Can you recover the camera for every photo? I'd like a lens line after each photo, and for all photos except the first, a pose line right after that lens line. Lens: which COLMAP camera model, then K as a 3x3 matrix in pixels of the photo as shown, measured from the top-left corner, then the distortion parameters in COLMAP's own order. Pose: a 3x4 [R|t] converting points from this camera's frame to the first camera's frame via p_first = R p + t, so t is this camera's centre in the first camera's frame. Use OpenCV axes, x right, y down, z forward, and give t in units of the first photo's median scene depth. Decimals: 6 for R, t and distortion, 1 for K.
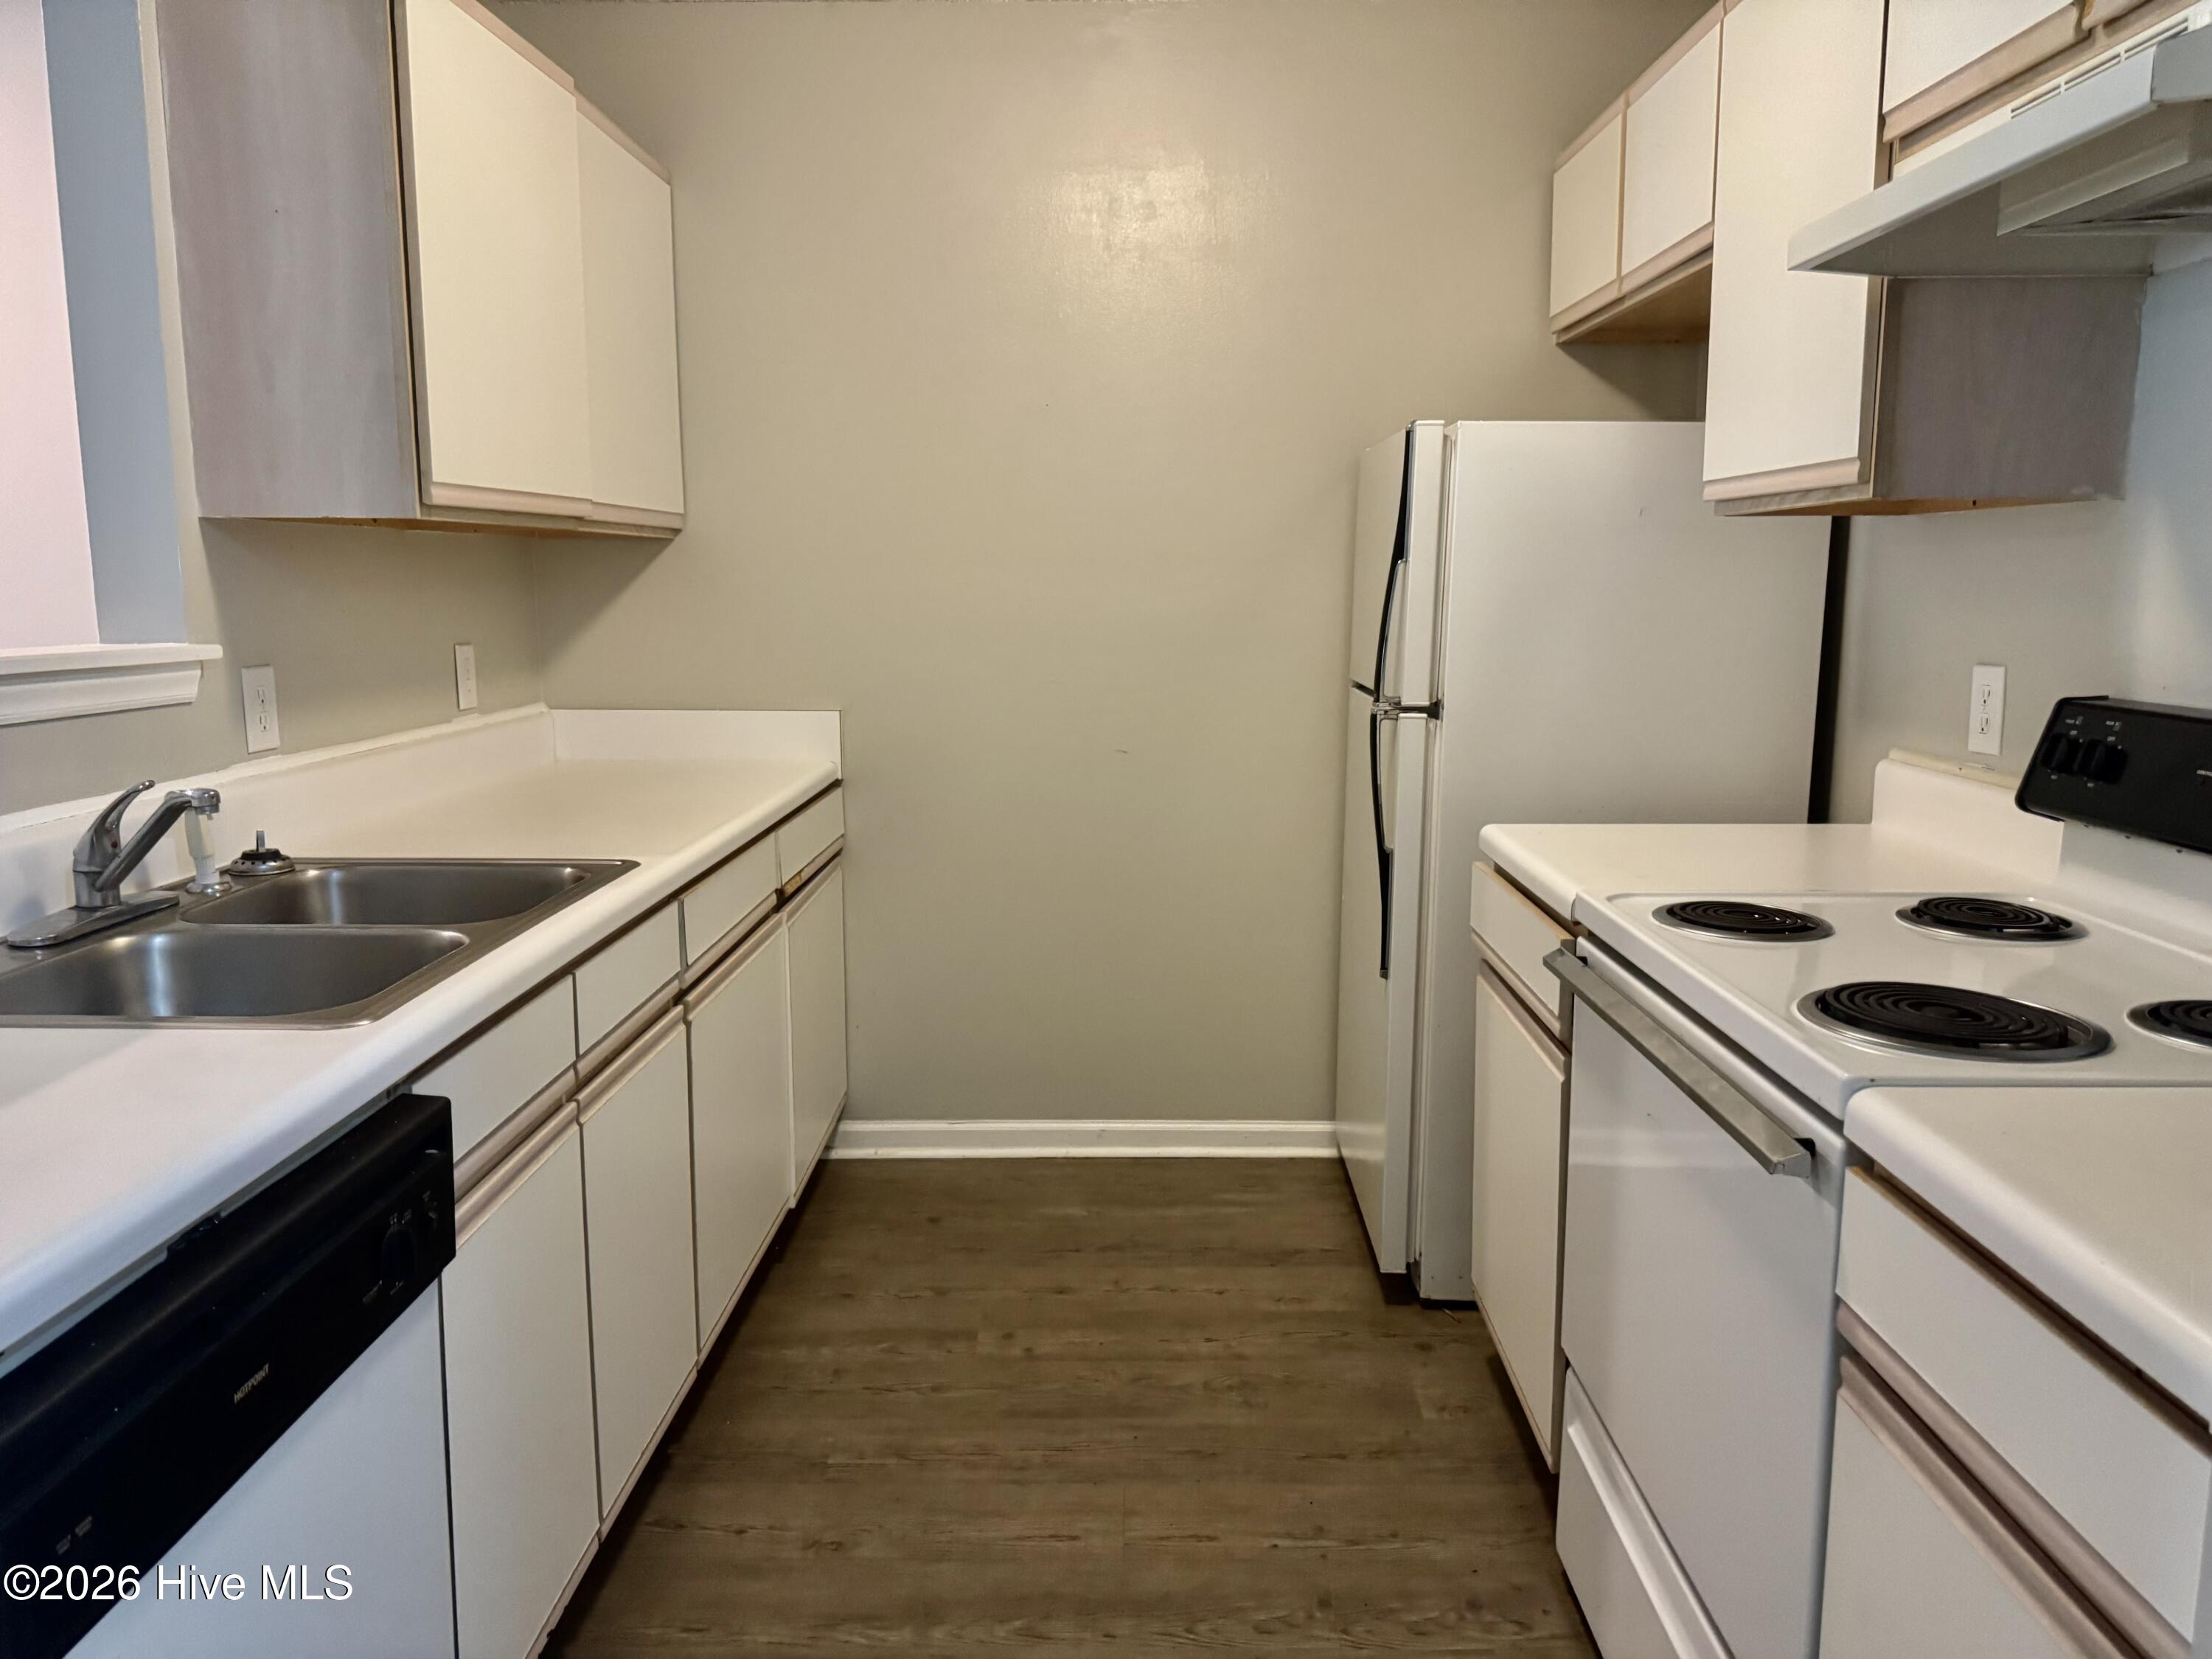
lens RADIAL K [[1561.6, 0, 1106.8], [0, 1561.6, 823.0], [0, 0, 1]] dist [0.038968, -0.050642]
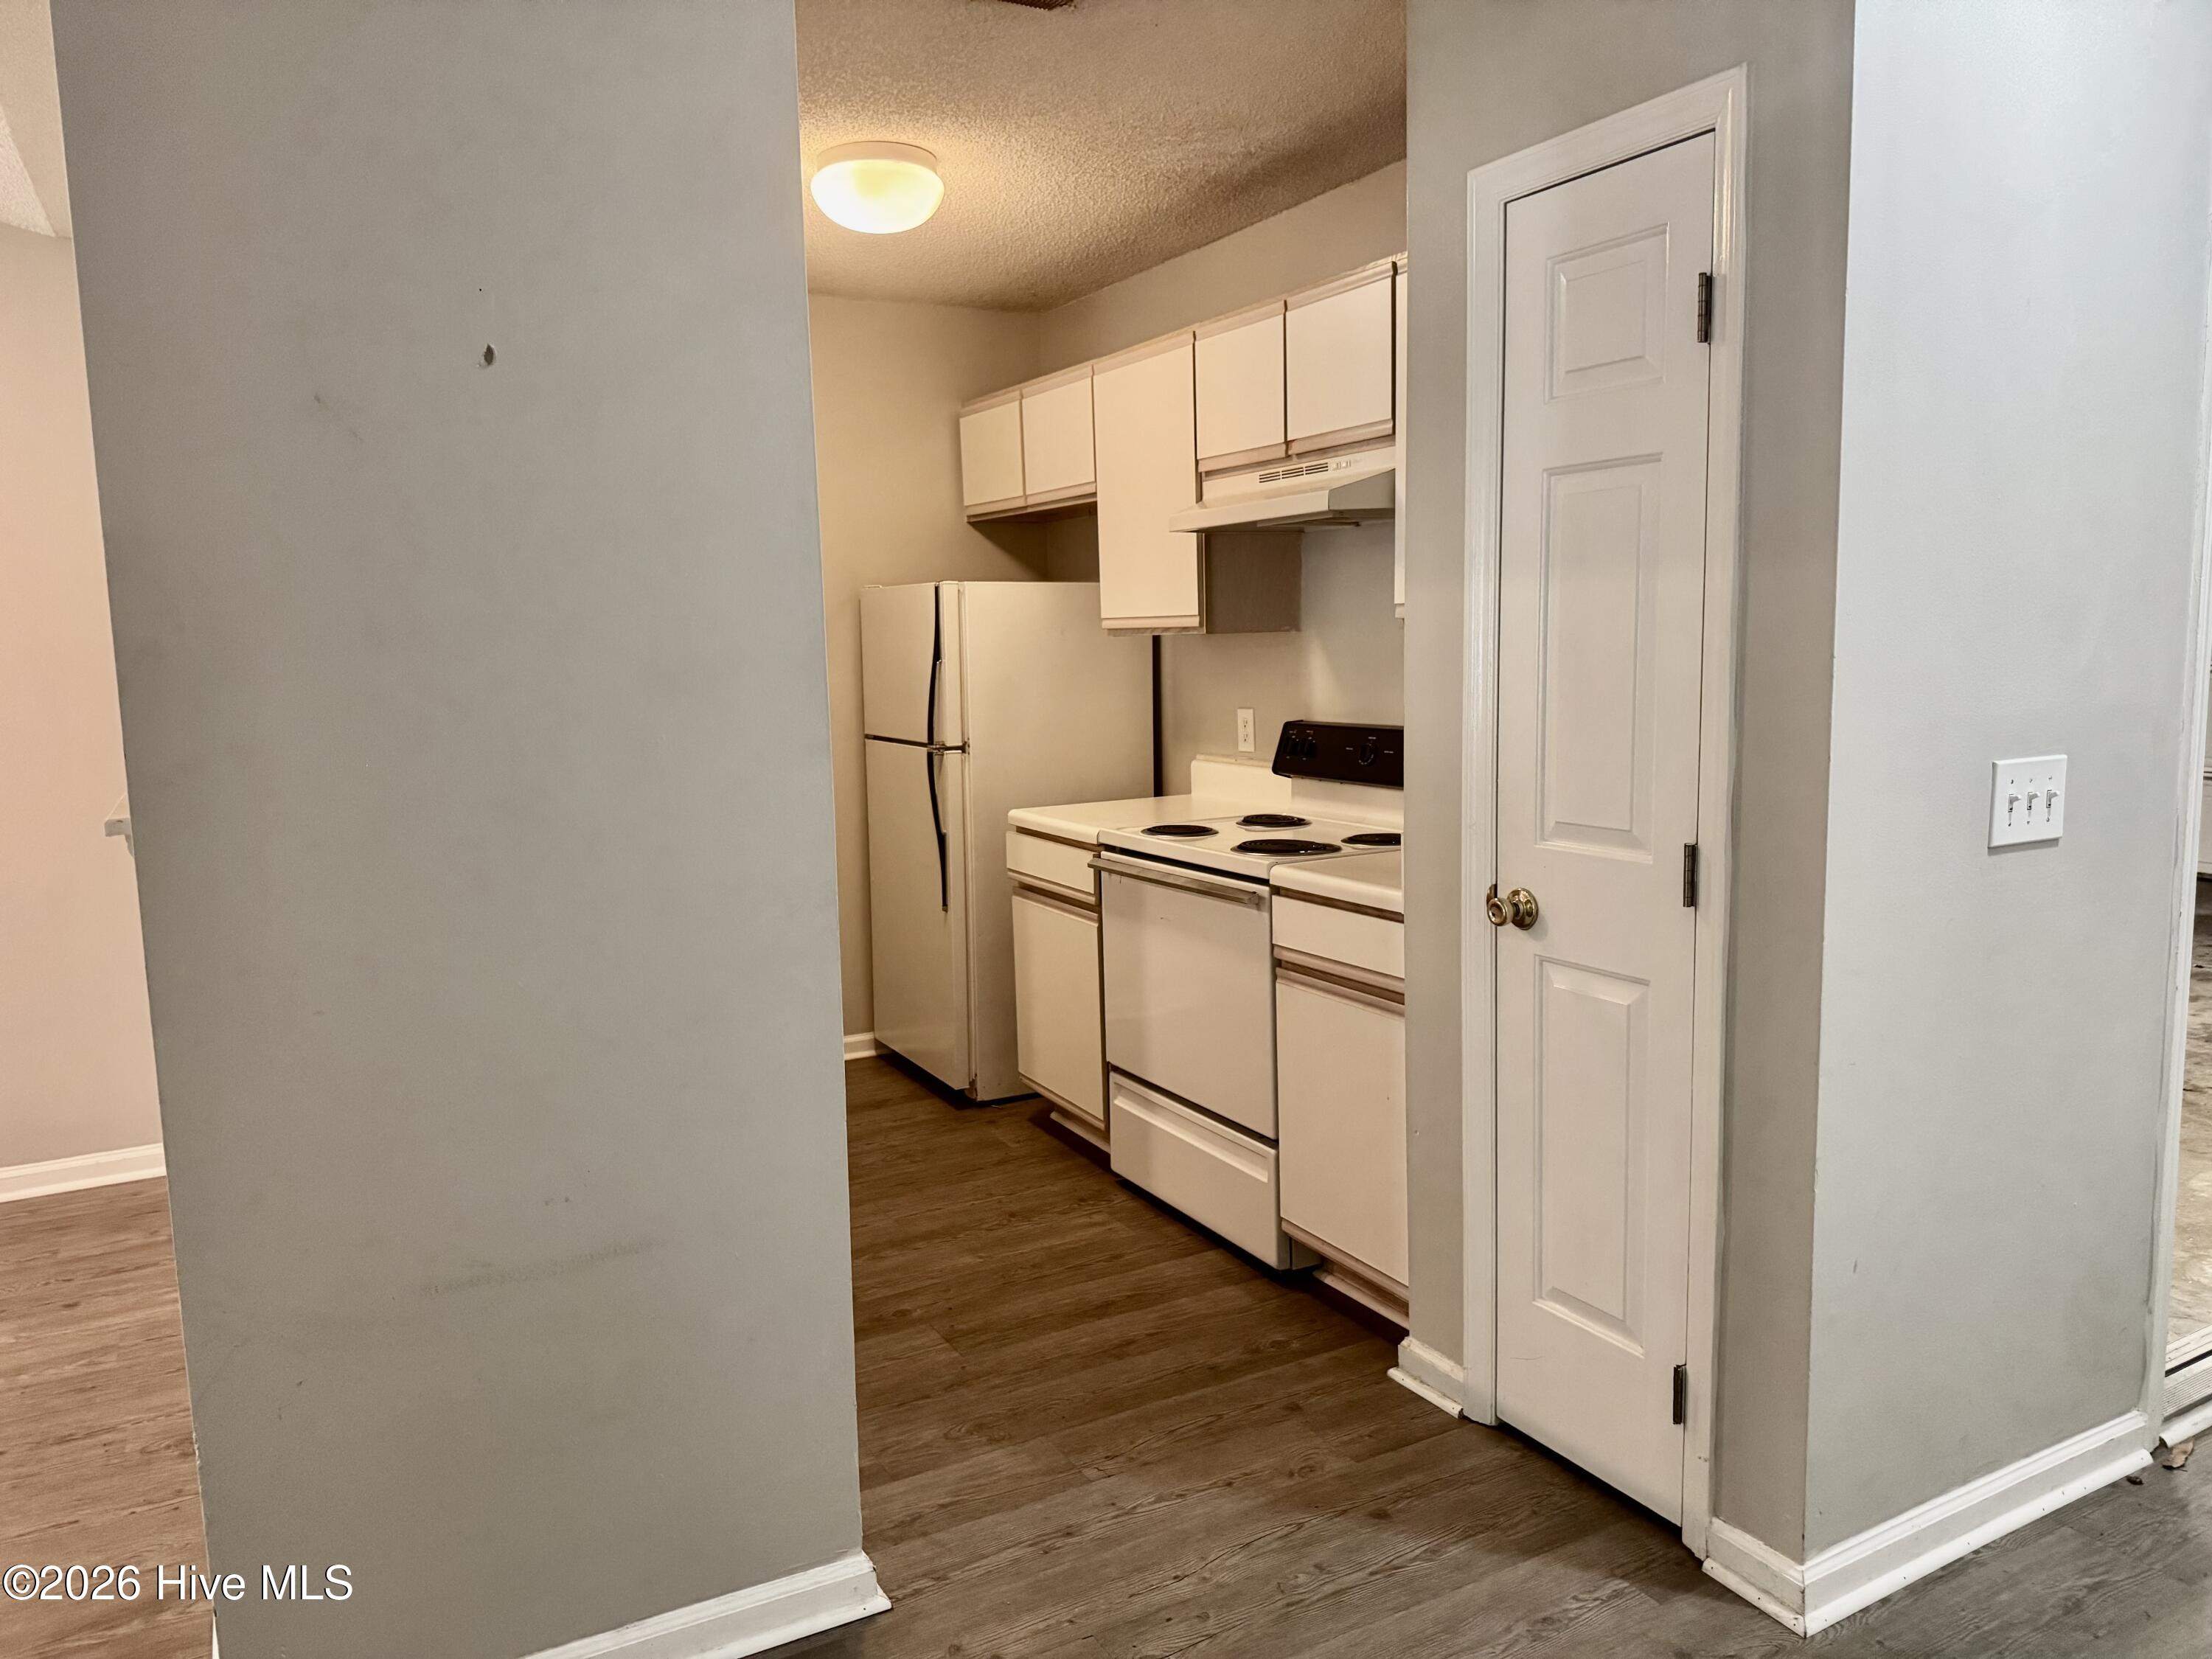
lens RADIAL K [[1560.5, 0, 1099.2], [0, 1560.5, 833.6], [0, 0, 1]] dist [0.084726, -0.118058]
pose [[0.867675, -0.079786, 0.490688, -0.558636], [0.097106, 0.995225, -0.009887, 0.057236], [-0.487556, 0.056228, 0.871279, -0.610656]]
